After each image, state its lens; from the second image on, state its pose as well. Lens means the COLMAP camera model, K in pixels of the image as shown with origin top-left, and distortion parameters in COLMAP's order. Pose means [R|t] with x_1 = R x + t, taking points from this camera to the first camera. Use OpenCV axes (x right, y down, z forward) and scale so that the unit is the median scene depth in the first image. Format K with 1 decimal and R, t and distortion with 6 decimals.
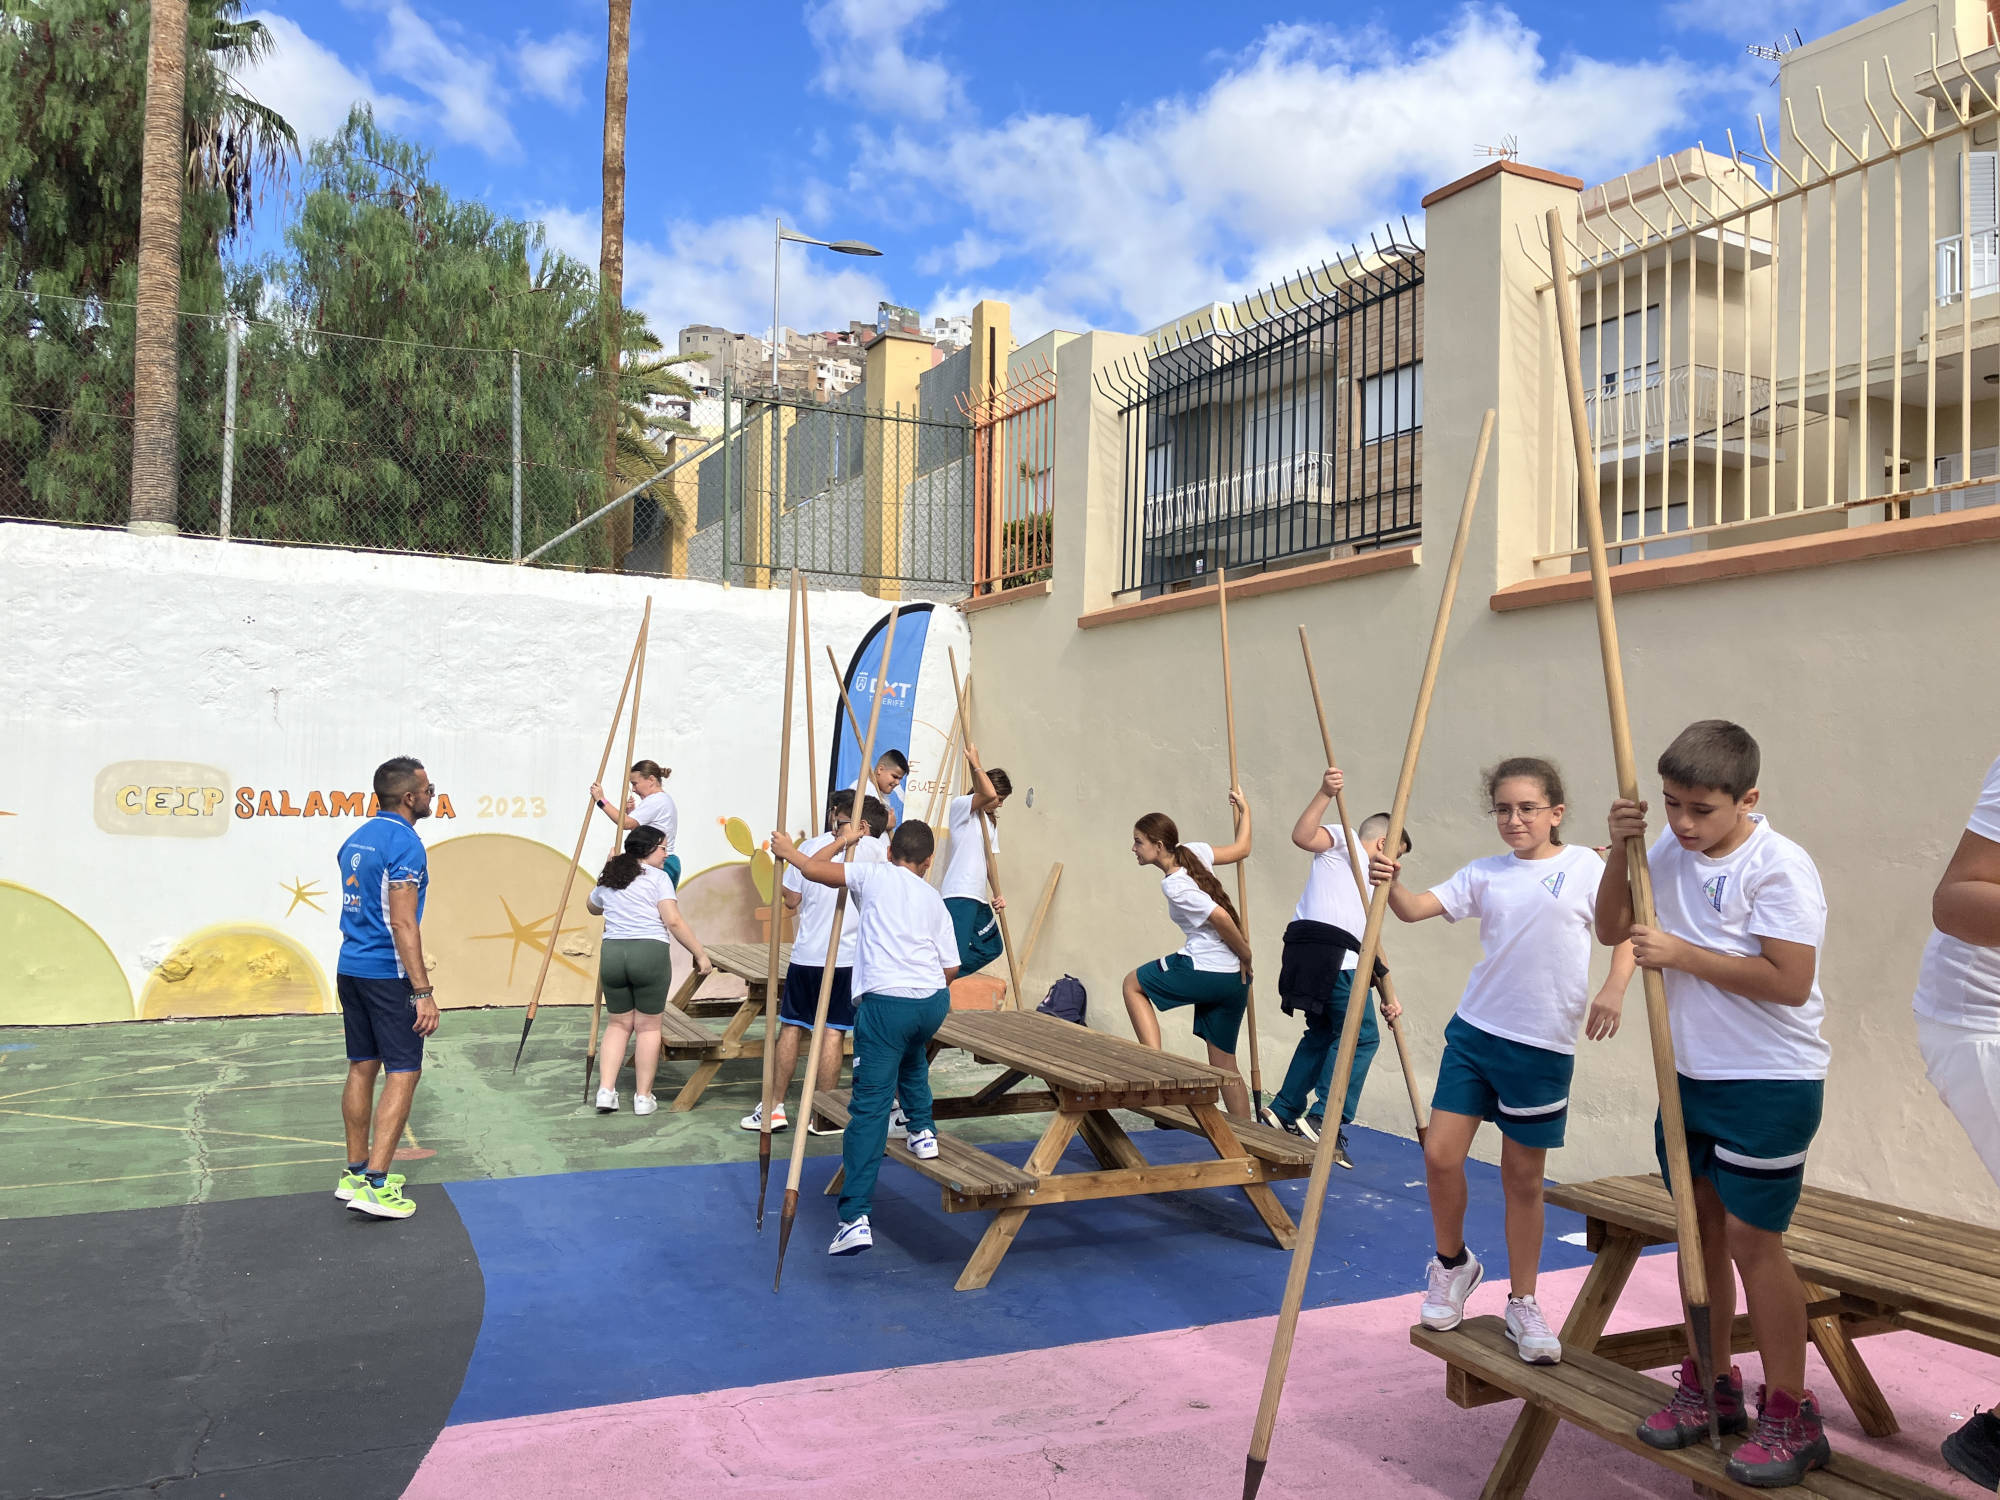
lens RADIAL K [[1648.0, 0, 1000.0], [0, 1648.0, 750.0], [0, 0, 1]] dist [0.016339, 0.001924]
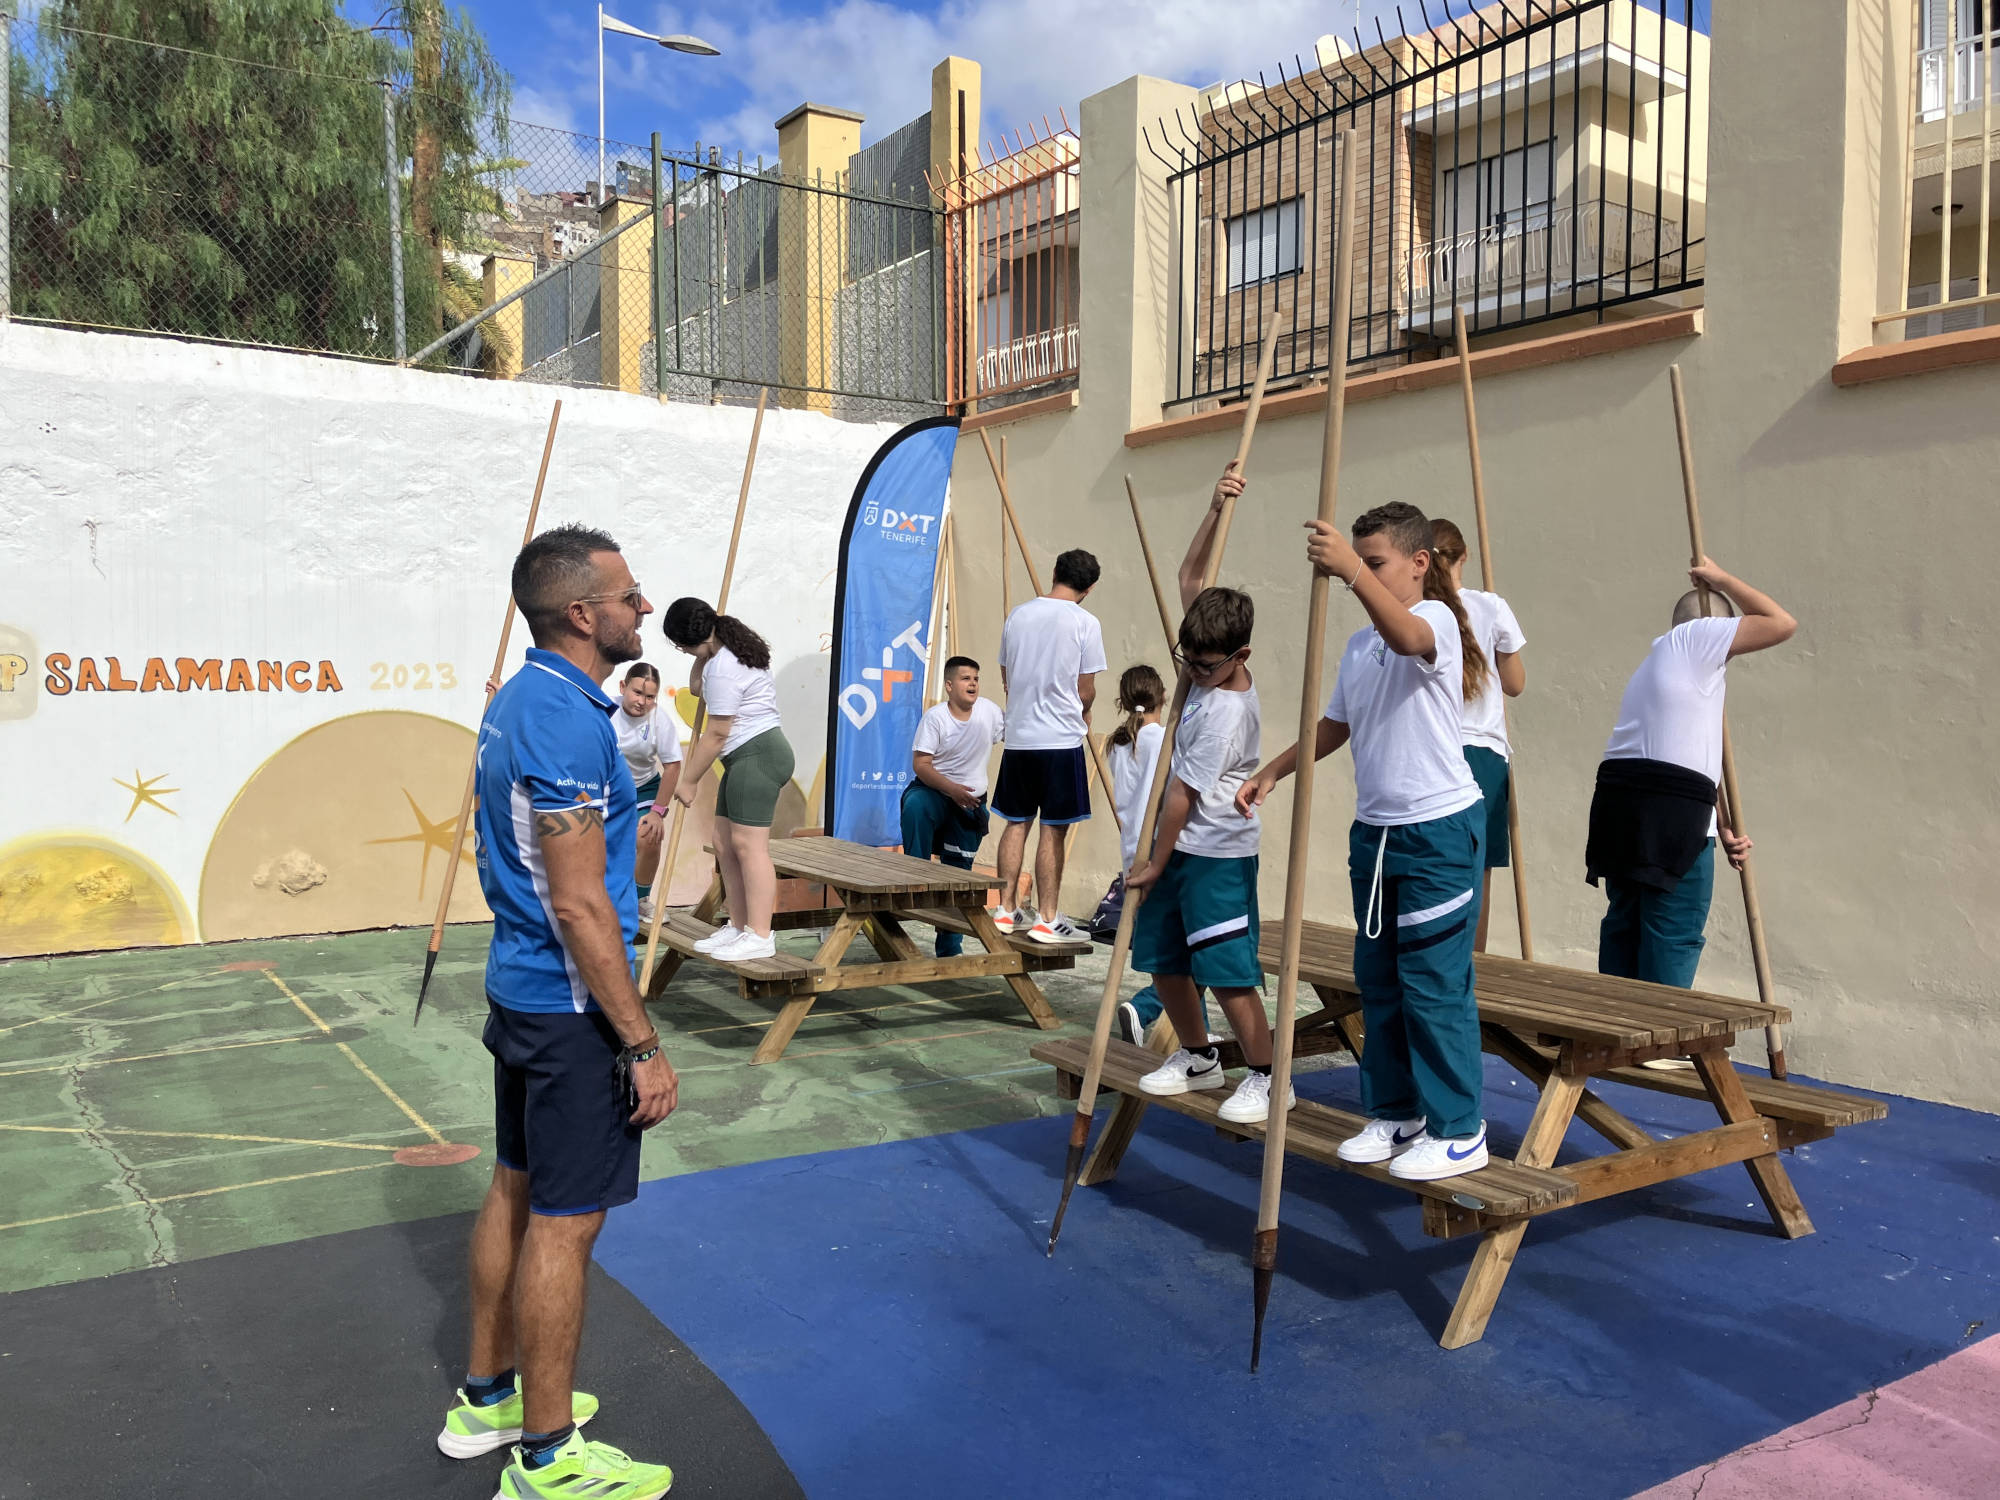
lens RADIAL K [[1637.9, 0, 989.4], [0, 1637.9, 773.5], [0, 0, 1]] dist [0.011690, 0.010164]
pose [[0.989077, -0.025243, 0.145225, -0.138725], [0.012850, 0.996242, 0.085655, 0.017234], [-0.146841, -0.082853, 0.985684, 0.182508]]
